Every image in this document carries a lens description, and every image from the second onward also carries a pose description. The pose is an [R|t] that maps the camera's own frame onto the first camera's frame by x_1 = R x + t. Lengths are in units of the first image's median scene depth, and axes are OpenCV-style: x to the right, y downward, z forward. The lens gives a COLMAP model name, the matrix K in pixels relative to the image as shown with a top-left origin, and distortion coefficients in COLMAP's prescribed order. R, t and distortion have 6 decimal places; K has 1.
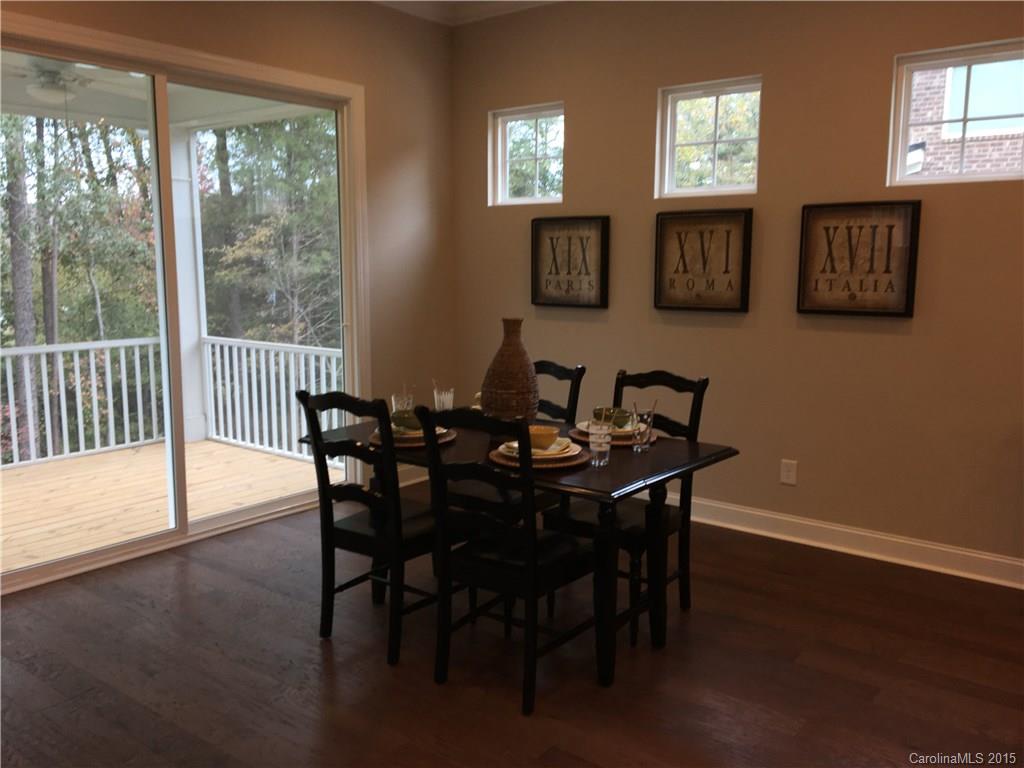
lens RADIAL K [[862.0, 0, 512.0], [0, 862.0, 384.0], [0, 0, 1]] dist [0.093267, -0.143948]
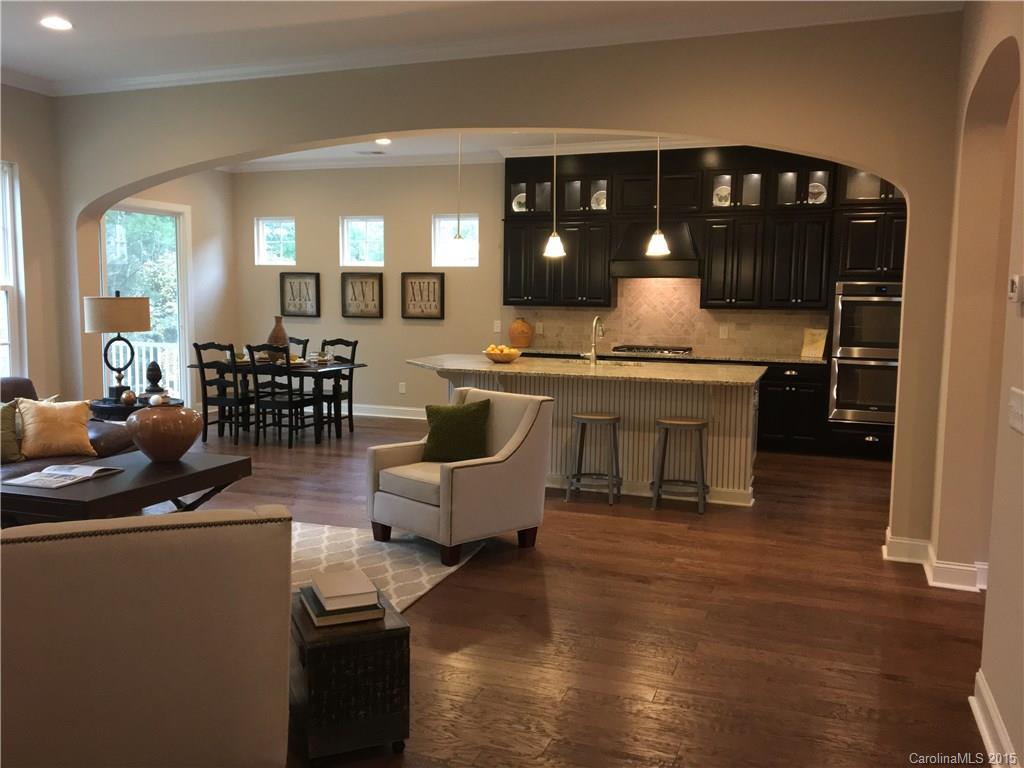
lens RADIAL K [[862.0, 0, 512.0], [0, 862.0, 384.0], [0, 0, 1]] dist [0.093267, -0.143948]
pose [[0.952301, -0.020105, 0.304496, -0.098206], [0.031428, 0.998983, -0.032328, 0.175018], [-0.303536, 0.040355, 0.951965, -1.260188]]
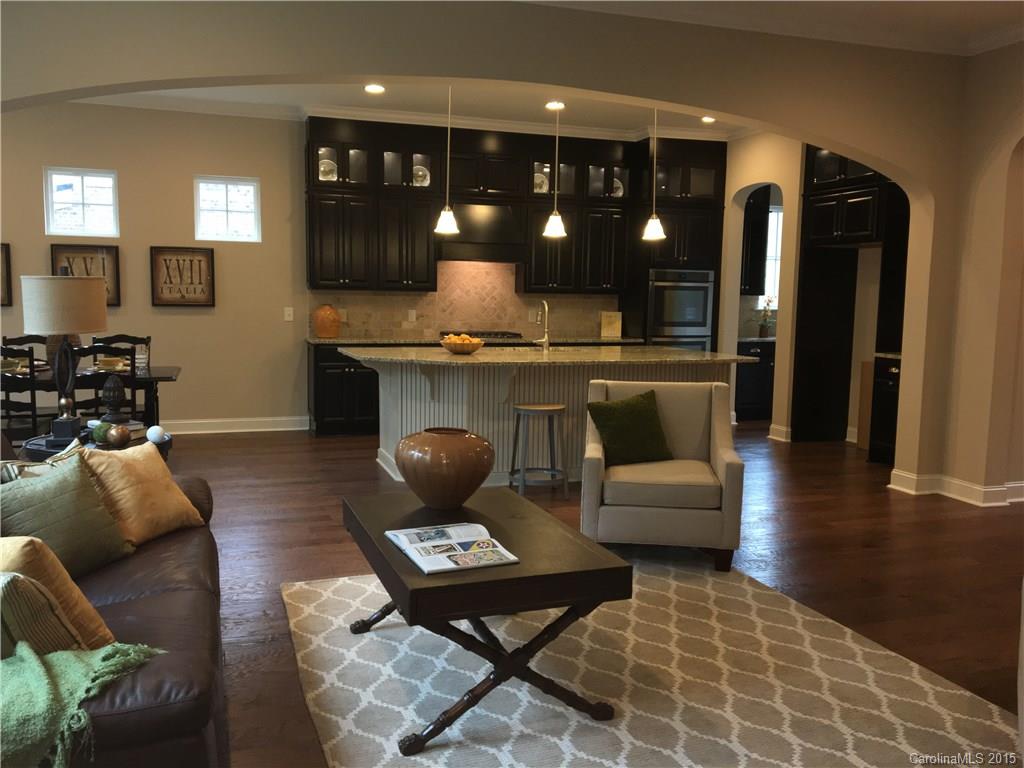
lens RADIAL K [[862.0, 0, 512.0], [0, 862.0, 384.0], [0, 0, 1]] dist [0.093267, -0.143948]
pose [[0.542050, -0.083960, 0.836141, -0.772183], [0.104063, 0.994044, 0.032354, 0.095804], [-0.833878, 0.069474, 0.547559, -0.583029]]
